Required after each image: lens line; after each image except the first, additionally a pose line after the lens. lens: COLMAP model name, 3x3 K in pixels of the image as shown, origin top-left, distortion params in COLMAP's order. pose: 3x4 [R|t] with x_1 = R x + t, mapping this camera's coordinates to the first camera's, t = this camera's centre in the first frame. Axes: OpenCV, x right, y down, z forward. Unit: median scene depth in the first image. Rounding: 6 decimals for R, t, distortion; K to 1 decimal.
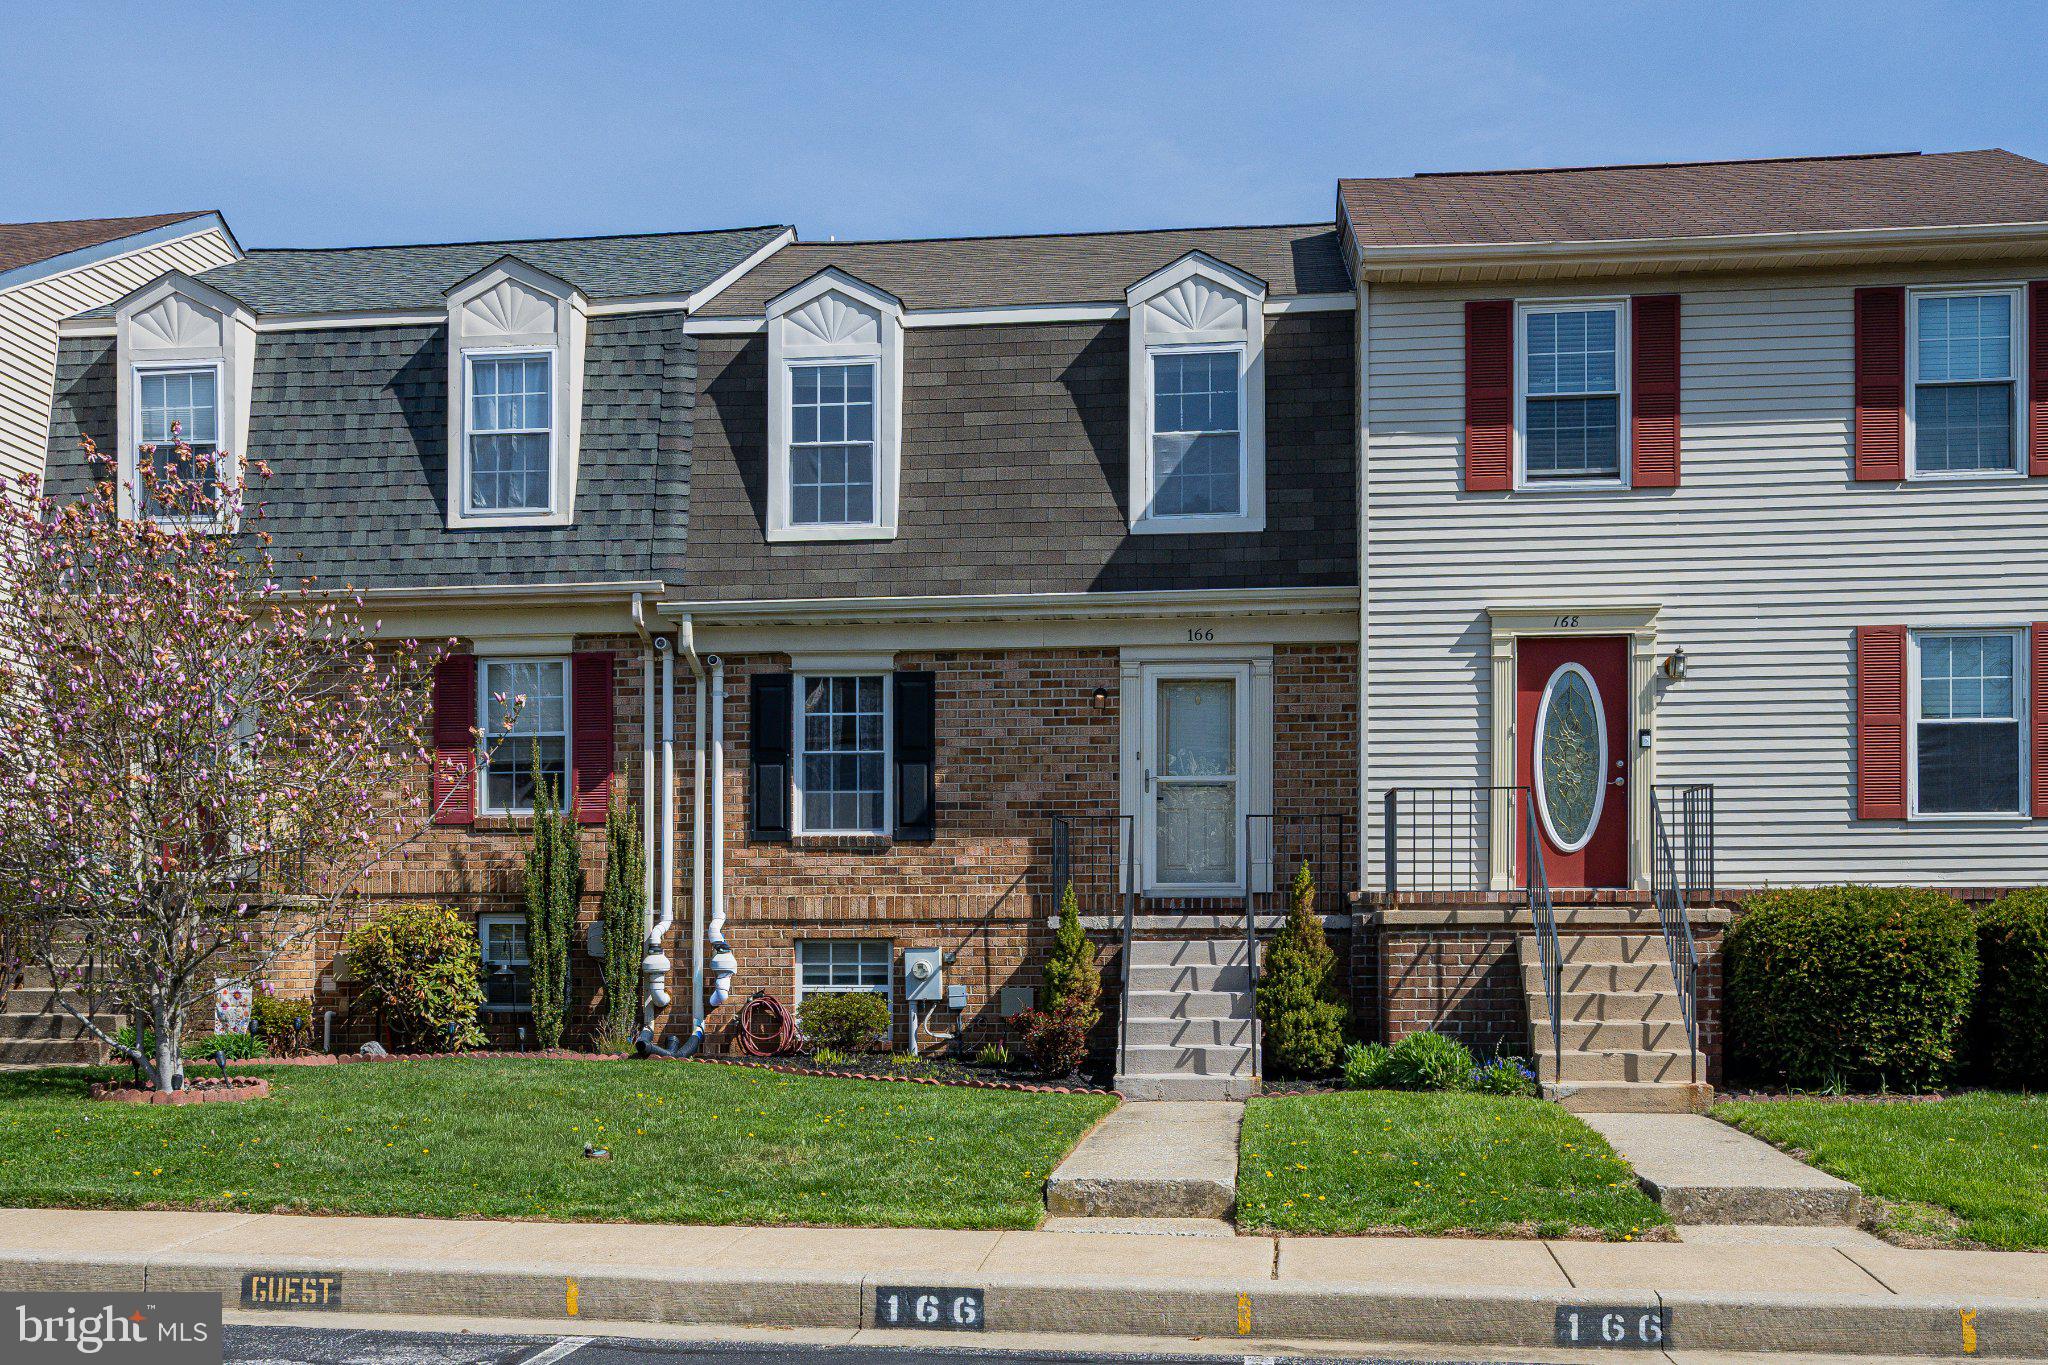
lens RADIAL K [[1178.1, 0, 1024.0], [0, 1178.1, 682.5], [0, 0, 1]] dist [0.000467, -0.000514]
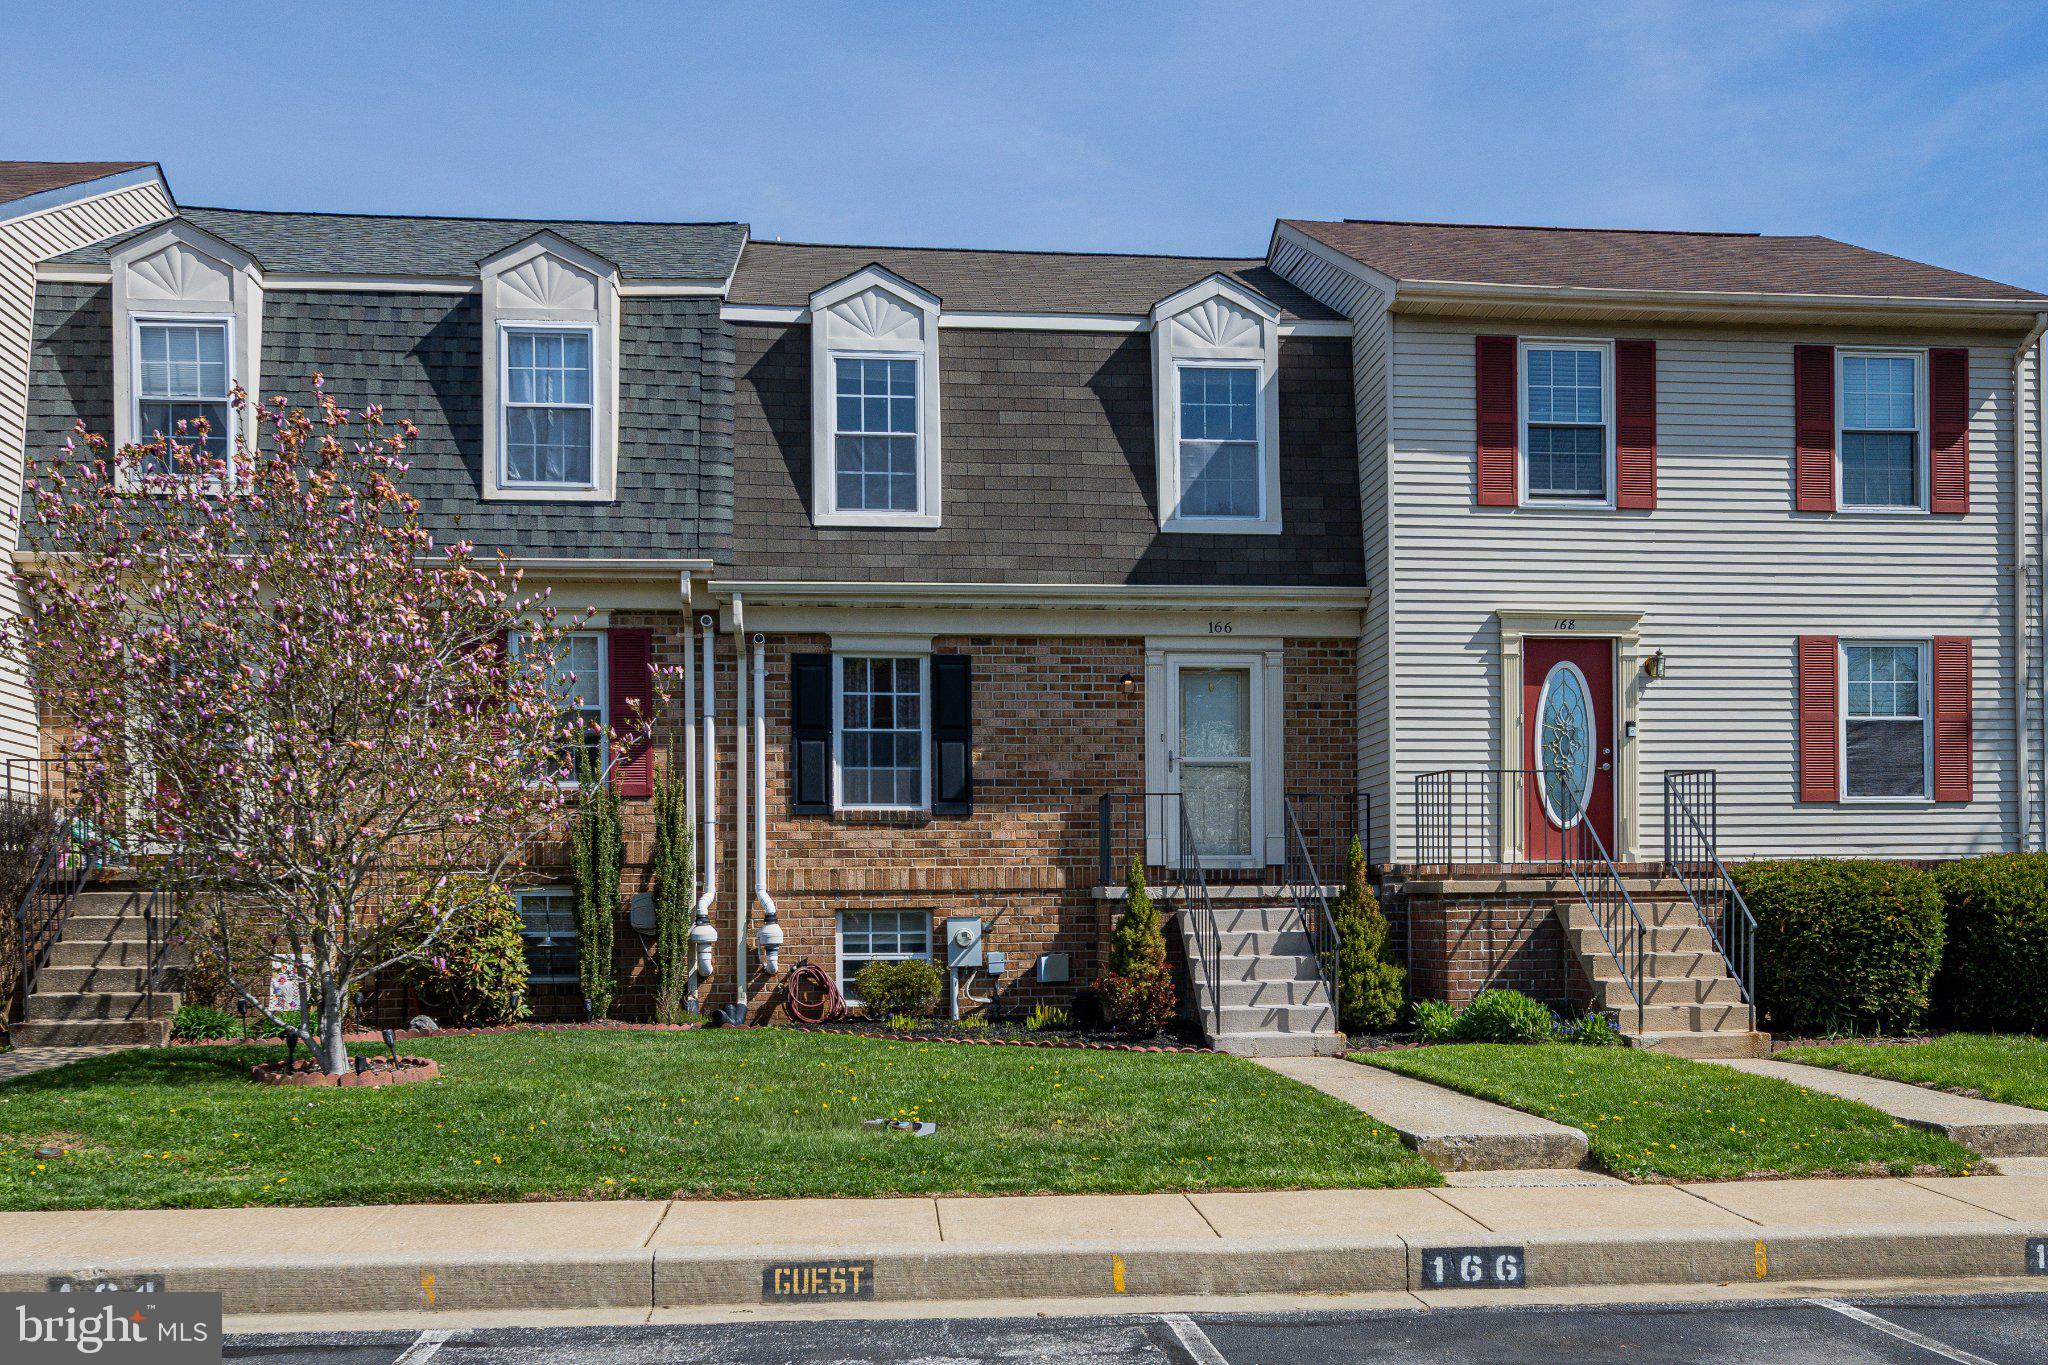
lens RADIAL K [[1088.6, 0, 1024.1], [0, 1088.6, 676.0], [0, 0, 1]] dist [-0.000235, 0.000174]
pose [[0.991177, 0.022220, 0.130667, -0.180073], [-0.022919, 0.999730, 0.003842, 0.005217], [-0.130546, -0.006803, 0.991419, 0.032153]]
